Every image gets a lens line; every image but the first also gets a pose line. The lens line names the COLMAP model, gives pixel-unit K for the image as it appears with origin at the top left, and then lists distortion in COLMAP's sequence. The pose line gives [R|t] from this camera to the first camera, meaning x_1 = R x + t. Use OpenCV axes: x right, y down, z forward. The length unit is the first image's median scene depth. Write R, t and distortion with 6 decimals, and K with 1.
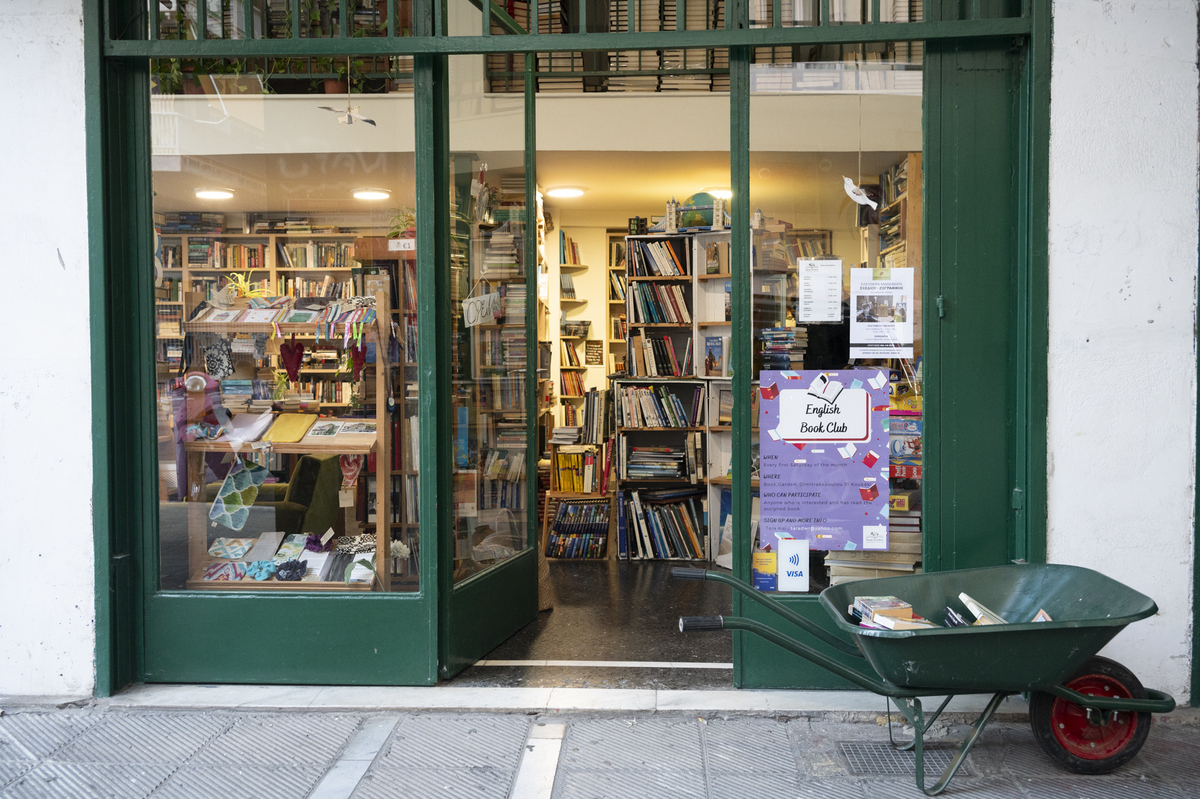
lens RADIAL K [[1094.7, 0, 598.6], [0, 1094.7, 396.2], [0, 0, 1]] dist [-0.005156, 0.000000]
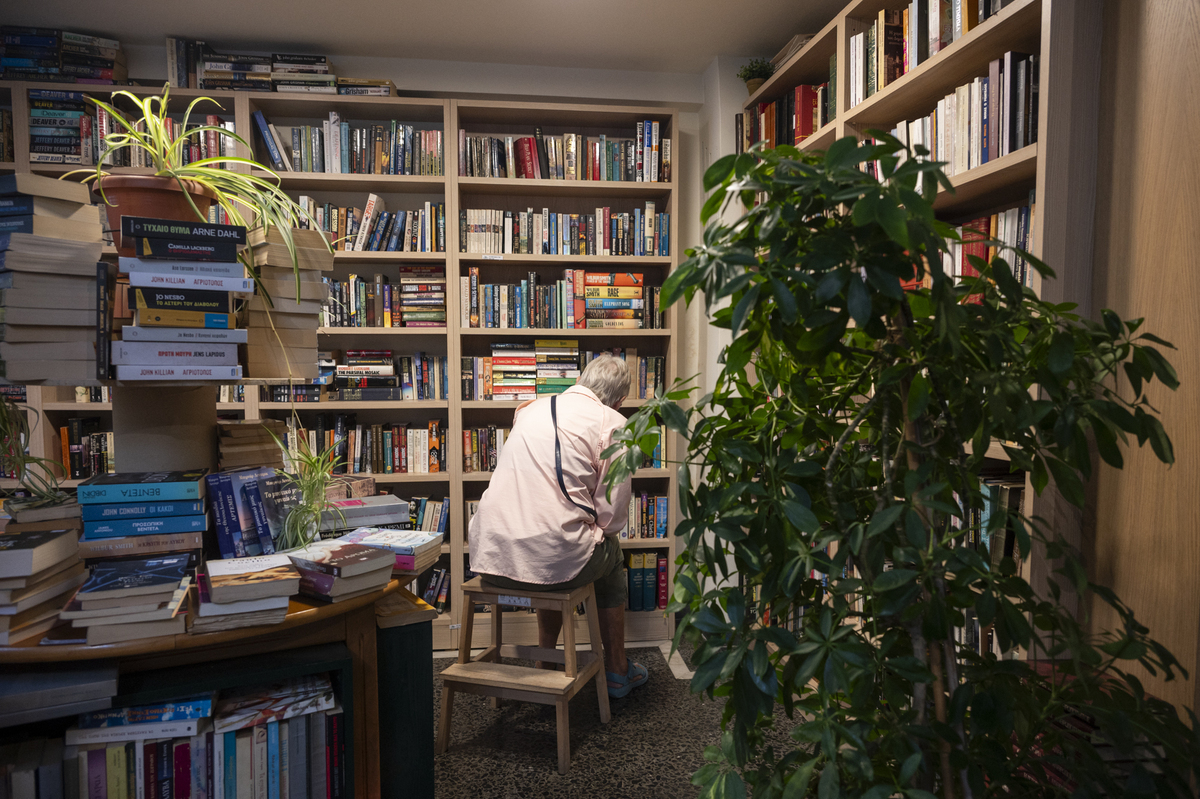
lens RADIAL K [[799.7, 0, 602.3], [0, 799.7, 402.4], [0, 0, 1]] dist [0.004301, -0.002852]
pose [[0.986406, -0.011520, 0.163925, -0.210335], [0.007468, 0.999652, 0.025317, -0.031977], [-0.164159, -0.023749, 0.986148, 0.659400]]
